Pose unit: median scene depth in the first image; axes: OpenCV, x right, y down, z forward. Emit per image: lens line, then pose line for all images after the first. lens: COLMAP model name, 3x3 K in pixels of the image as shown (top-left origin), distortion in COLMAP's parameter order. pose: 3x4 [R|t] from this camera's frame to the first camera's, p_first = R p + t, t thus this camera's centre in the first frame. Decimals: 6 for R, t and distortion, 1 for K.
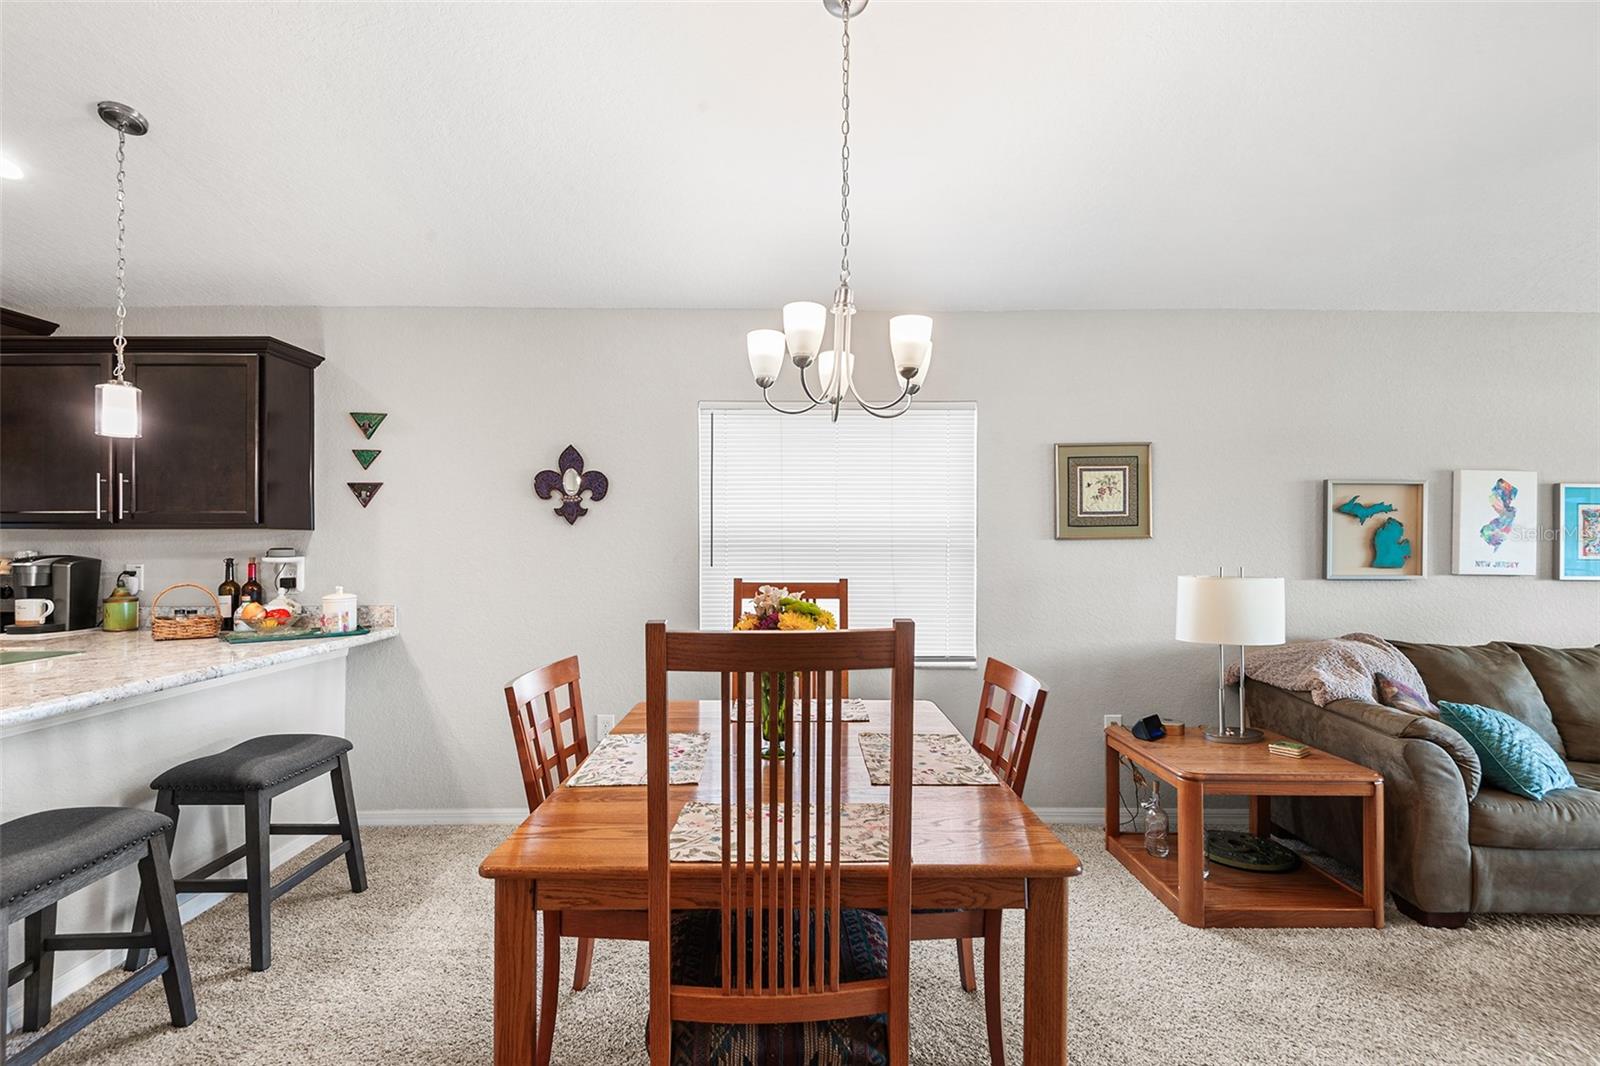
lens RADIAL K [[729.3, 0, 799.8], [0, 729.3, 543.5], [0, 0, 1]] dist [0.028132, -0.015417]
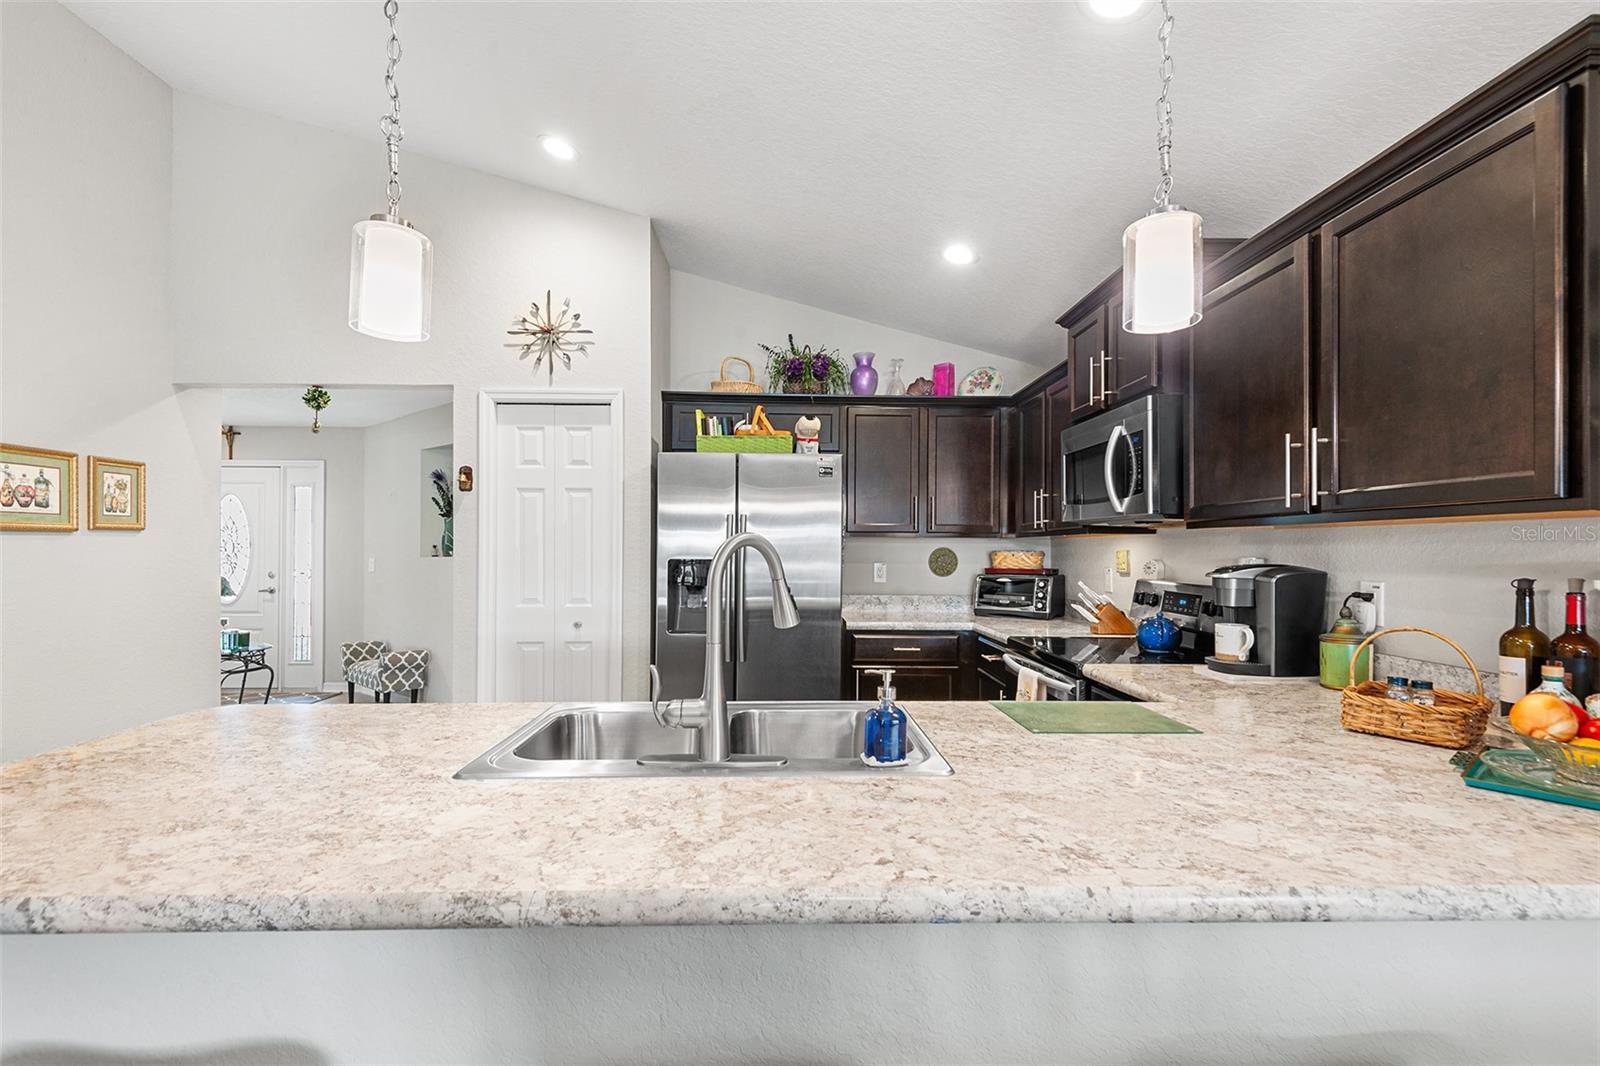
lens RADIAL K [[729.3, 0, 805.1], [0, 729.3, 548.8], [0, 0, 1]] dist [0.028132, -0.015417]
pose [[0.027207, -0.000711, -0.999630, -0.310949], [-0.000374, 1.000000, -0.000721, 0.001386], [0.999630, 0.000393, 0.027207, 0.525751]]
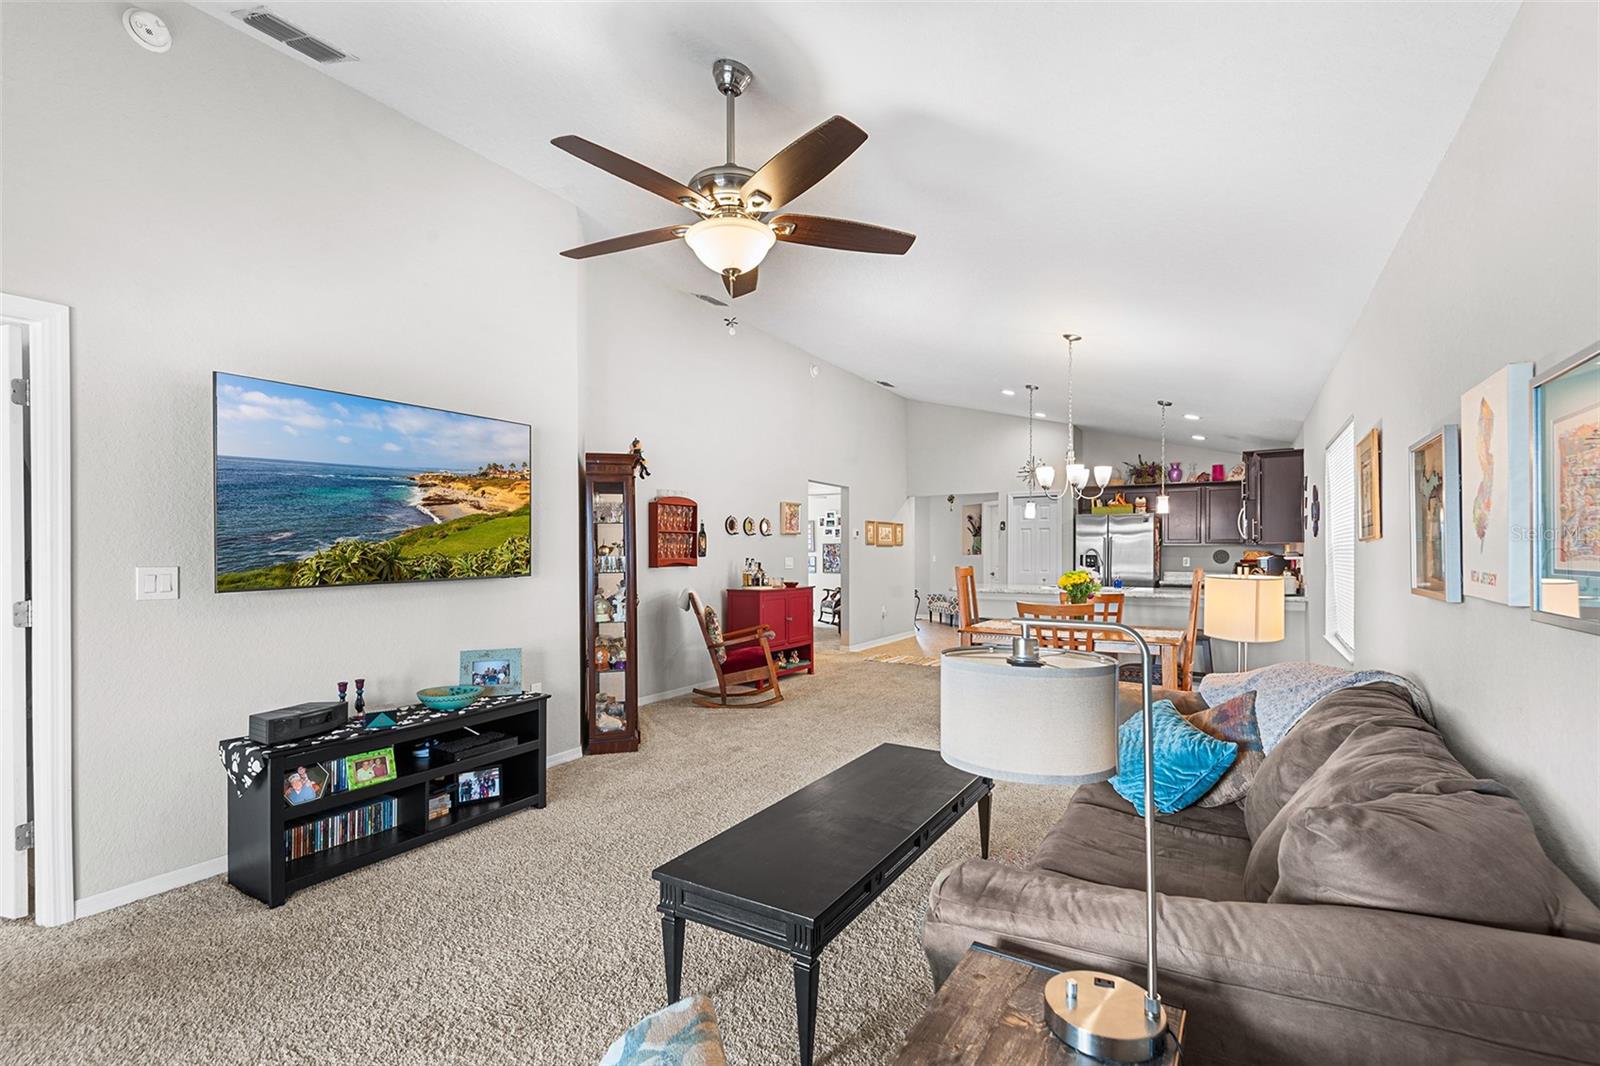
lens RADIAL K [[729.3, 0, 797.7], [0, 729.3, 554.4], [0, 0, 1]] dist [0.028132, -0.015417]
pose [[-0.515584, 0.001245, -0.856838, 1.600036], [-0.000325, 0.999999, 0.001649, 0.009272], [0.856839, 0.001129, -0.515583, 0.877696]]
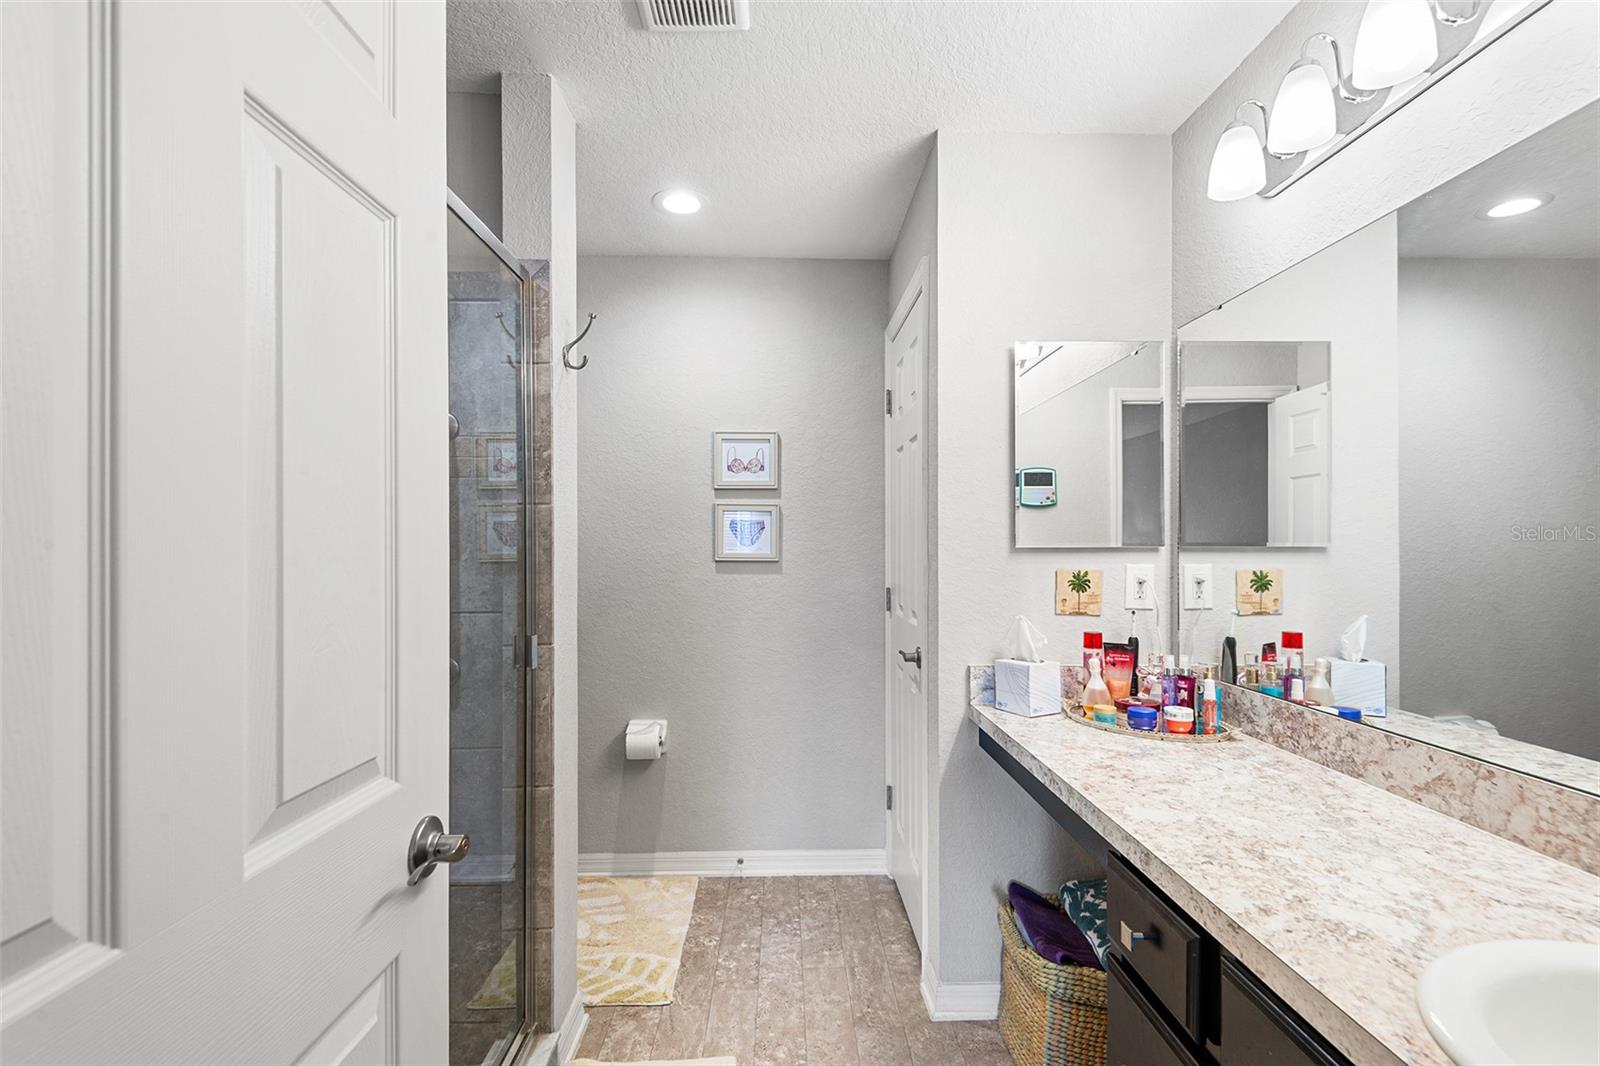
lens RADIAL K [[729.3, 0, 796.3], [0, 729.3, 540.9], [0, 0, 1]] dist [0.028132, -0.015417]
pose [[0.999624, -0.002820, 0.027267, -0.807554], [0.002971, 0.999980, -0.005507, -0.014856], [-0.027251, 0.005586, 0.999613, 0.039633]]
